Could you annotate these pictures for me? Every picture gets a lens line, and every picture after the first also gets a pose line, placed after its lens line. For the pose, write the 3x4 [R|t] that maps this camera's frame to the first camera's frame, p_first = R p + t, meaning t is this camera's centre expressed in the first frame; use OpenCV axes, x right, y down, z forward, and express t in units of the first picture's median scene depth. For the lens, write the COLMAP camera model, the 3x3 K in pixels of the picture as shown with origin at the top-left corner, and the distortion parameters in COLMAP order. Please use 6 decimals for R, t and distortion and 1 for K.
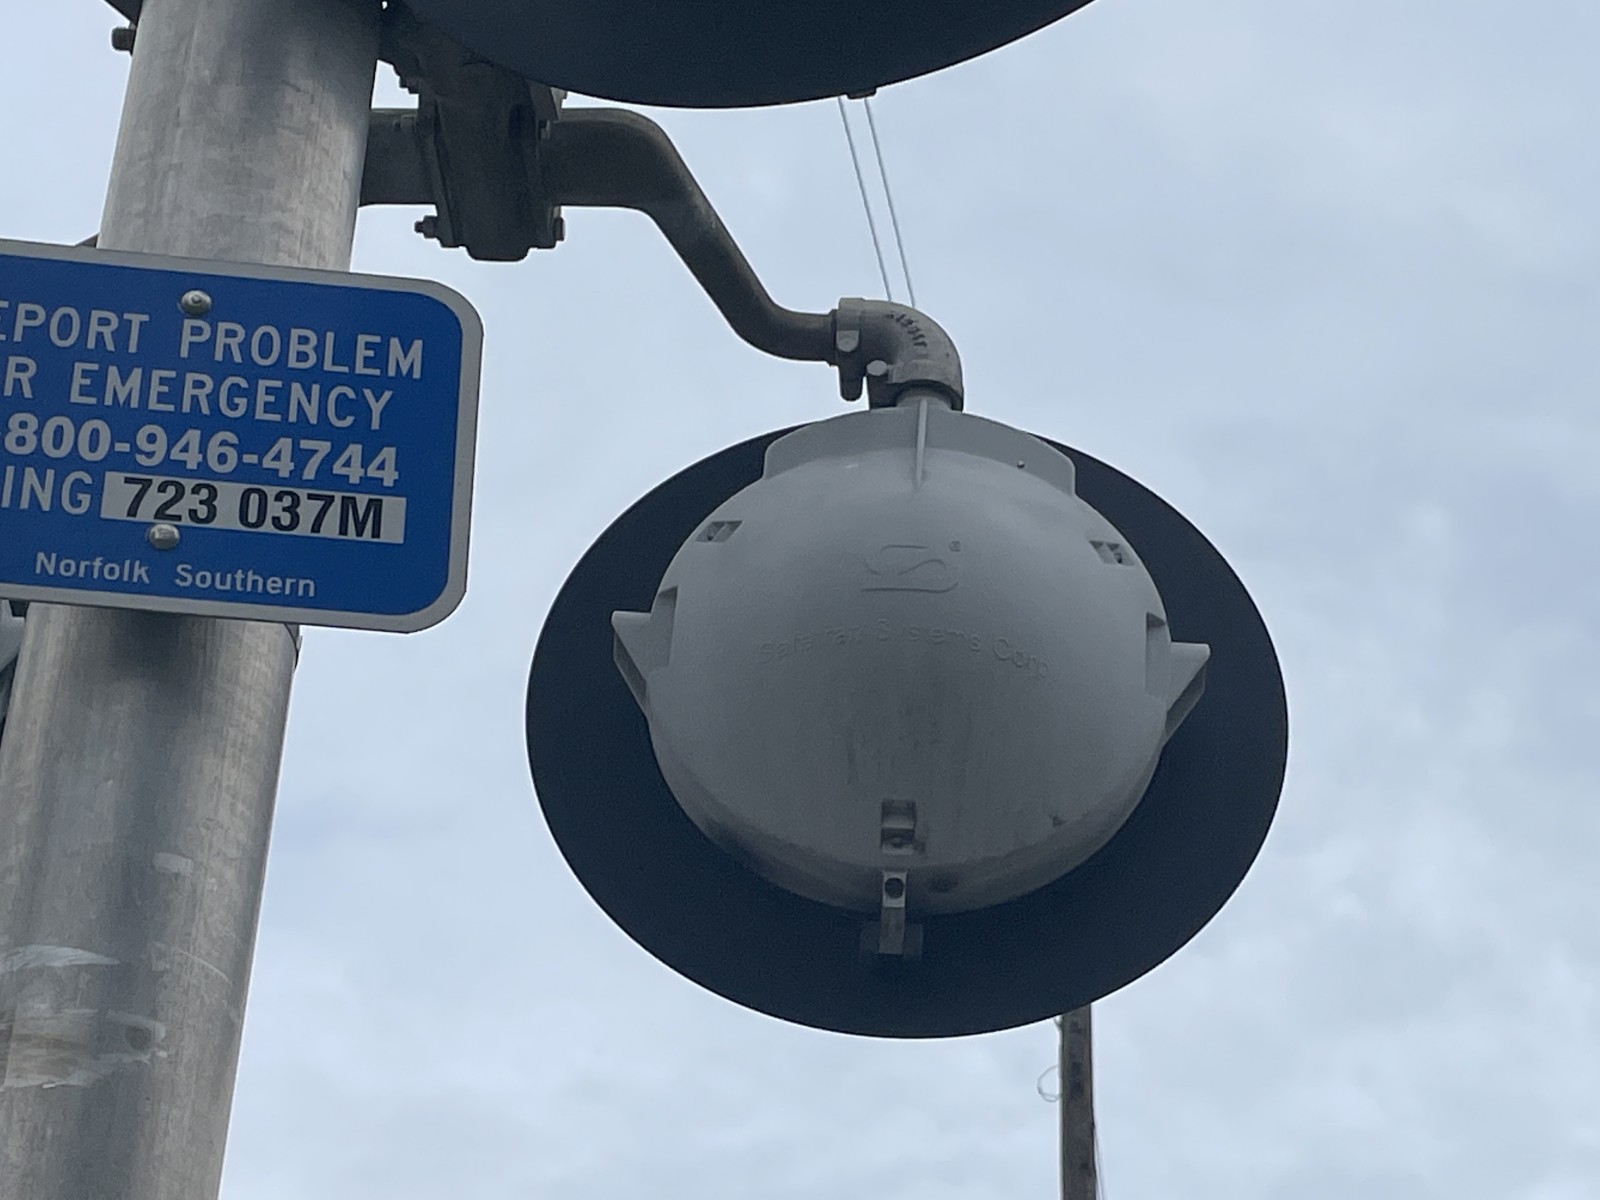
lens RADIAL K [[3667.3, 0, 814.9], [0, 3667.3, 621.2], [0, 0, 1]] dist [0.139467, 0.000000]
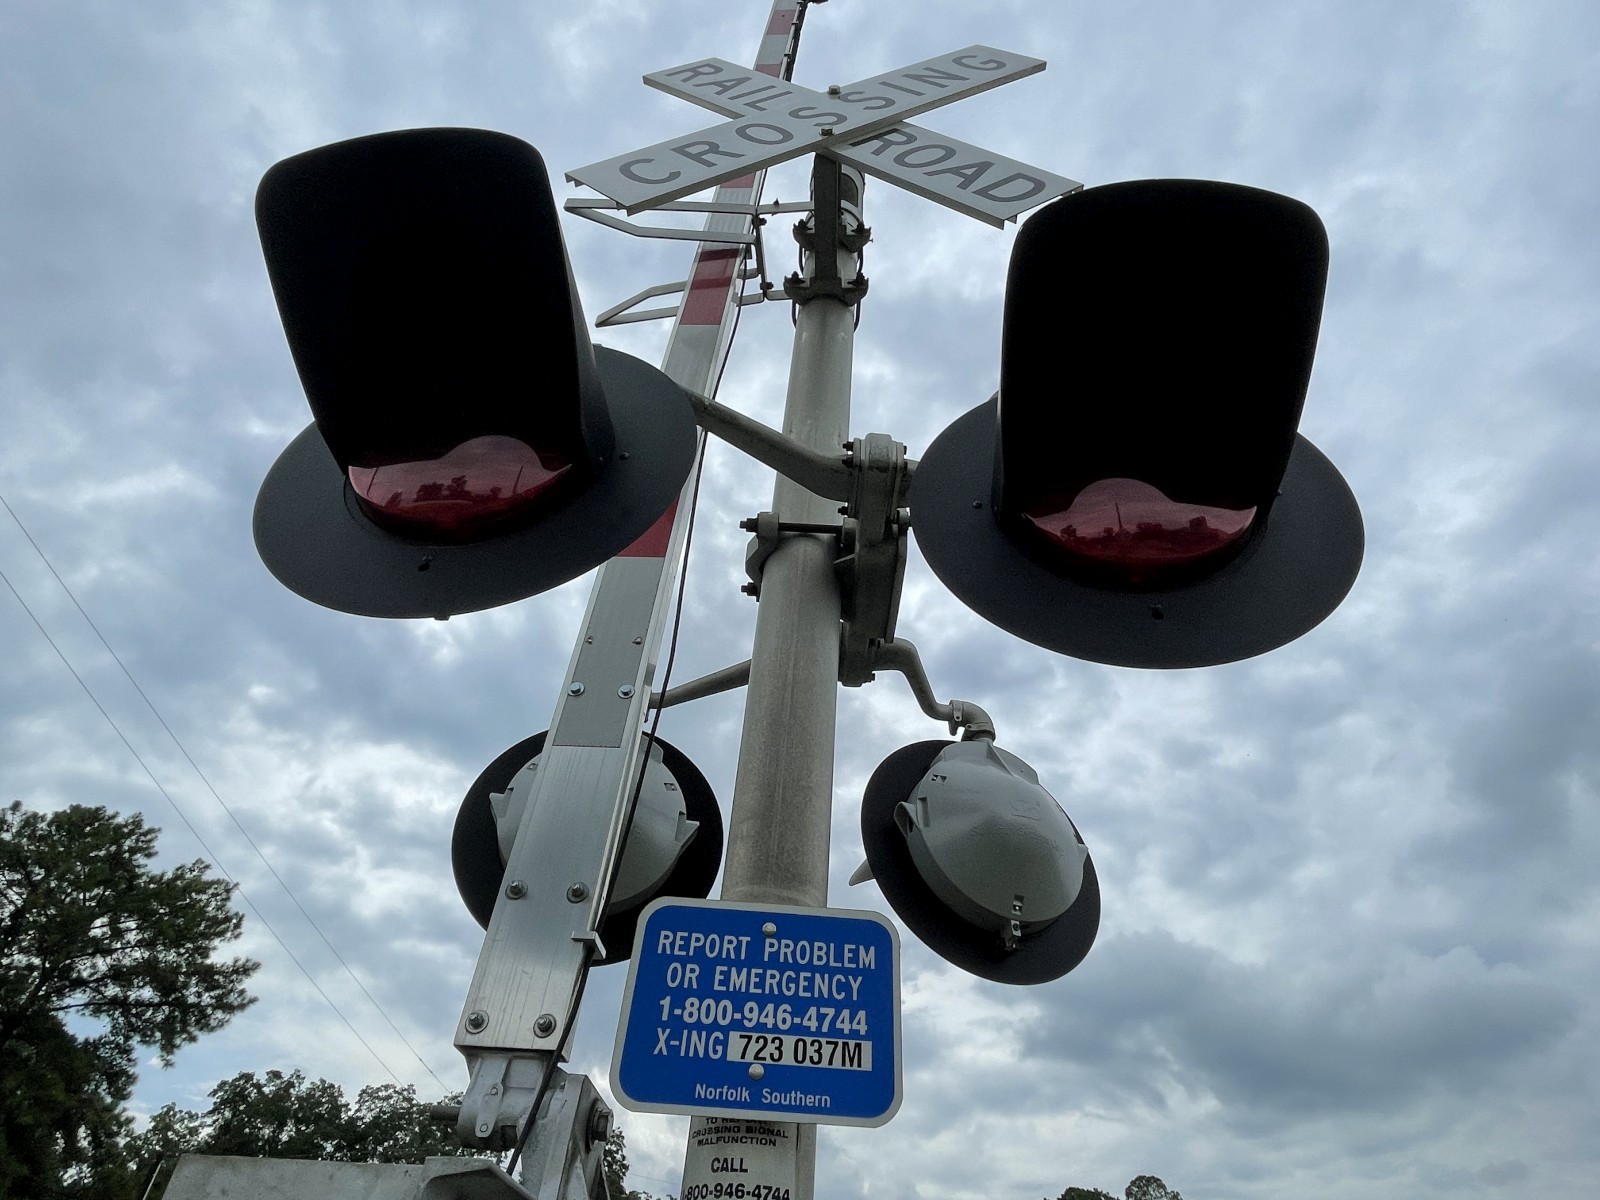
lens RADIAL K [[908.2, 0, 813.5], [0, 908.2, 597.2], [0, 0, 1]] dist [-0.001974, -0.001981]
pose [[0.993854, -0.031012, -0.106262, -0.080235], [0.011669, 0.983956, -0.178030, -0.186197], [0.110078, 0.175696, 0.978271, 0.444206]]
